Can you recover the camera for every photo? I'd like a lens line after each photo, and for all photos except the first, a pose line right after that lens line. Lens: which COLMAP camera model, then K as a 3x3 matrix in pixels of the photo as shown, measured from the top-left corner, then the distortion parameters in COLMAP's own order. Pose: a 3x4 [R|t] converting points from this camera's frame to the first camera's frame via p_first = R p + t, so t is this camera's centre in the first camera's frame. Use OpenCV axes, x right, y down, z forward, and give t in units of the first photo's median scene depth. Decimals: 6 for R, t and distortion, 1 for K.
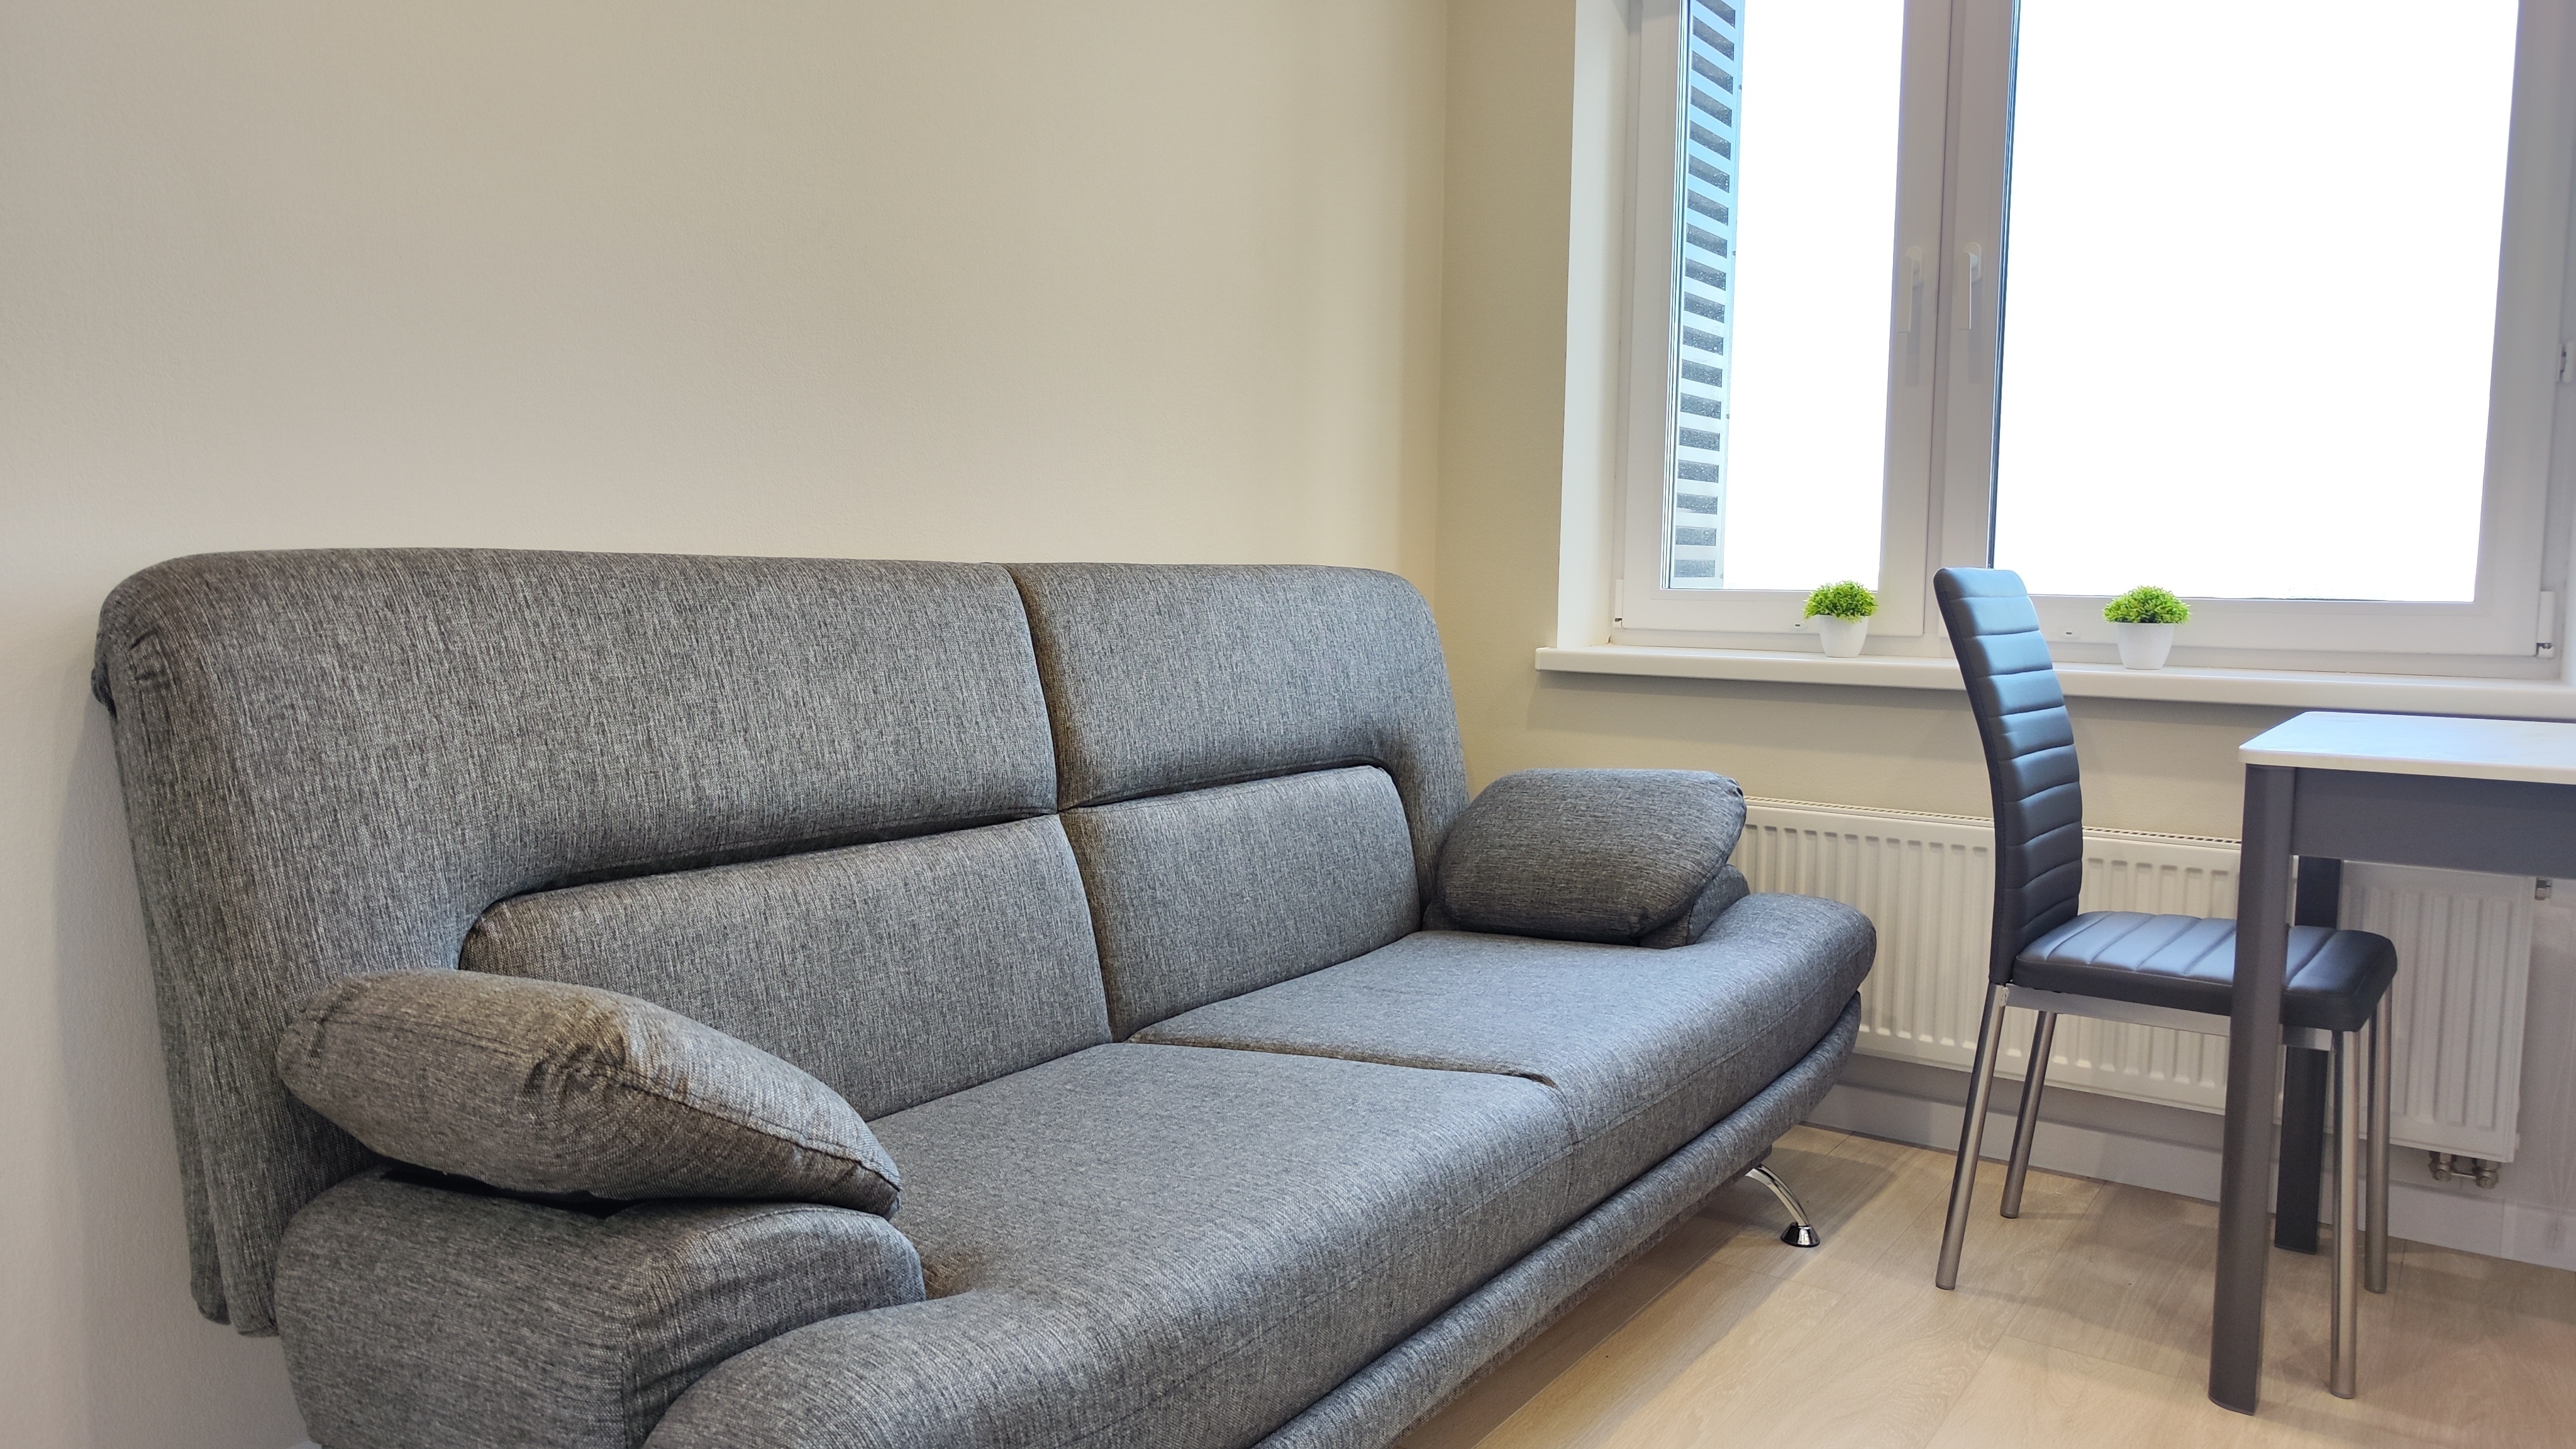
lens RADIAL K [[1757.7, 0, 1290.6], [0, 1757.7, 722.7], [0, 0, 1]] dist [0.040656, -0.035892]
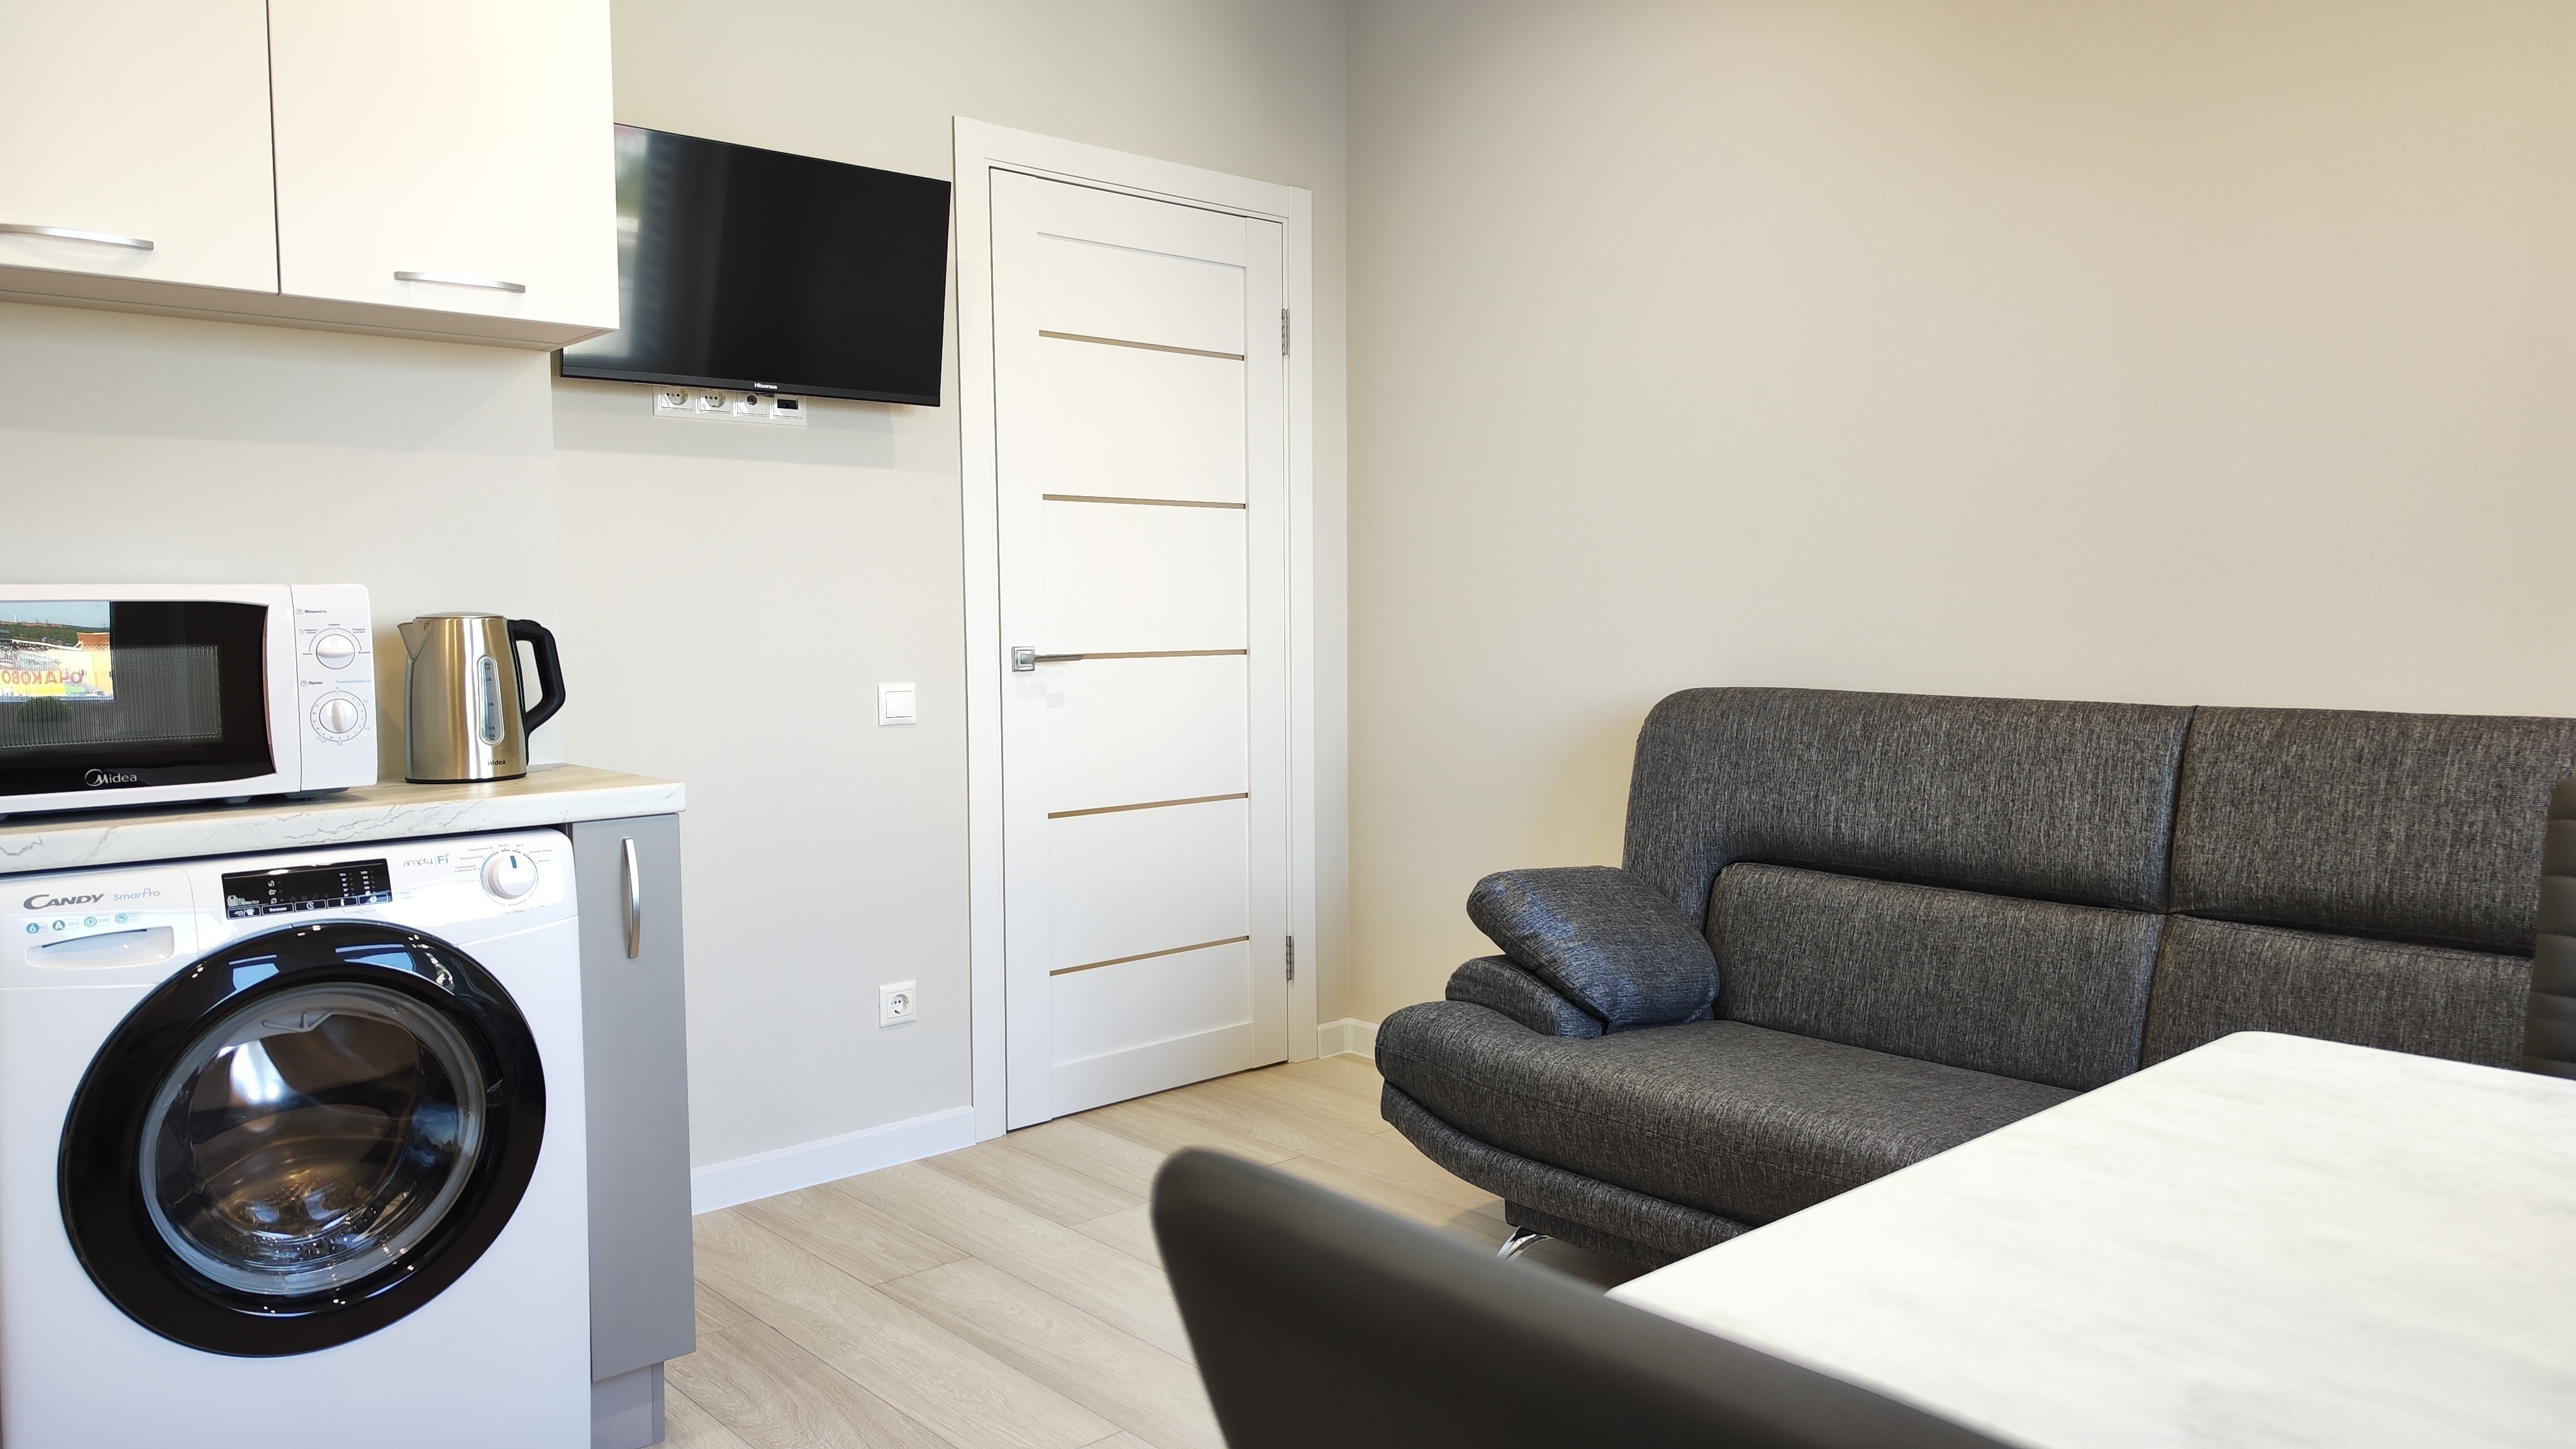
lens RADIAL K [[1757.7, 0, 1282.4], [0, 1757.7, 727.3], [0, 0, 1]] dist [0.040656, -0.035892]
pose [[-0.226342, 0.070693, -0.971479, 1.064724], [-0.070879, 0.993523, 0.088811, -0.127576], [0.971466, 0.088959, -0.219865, 0.600780]]
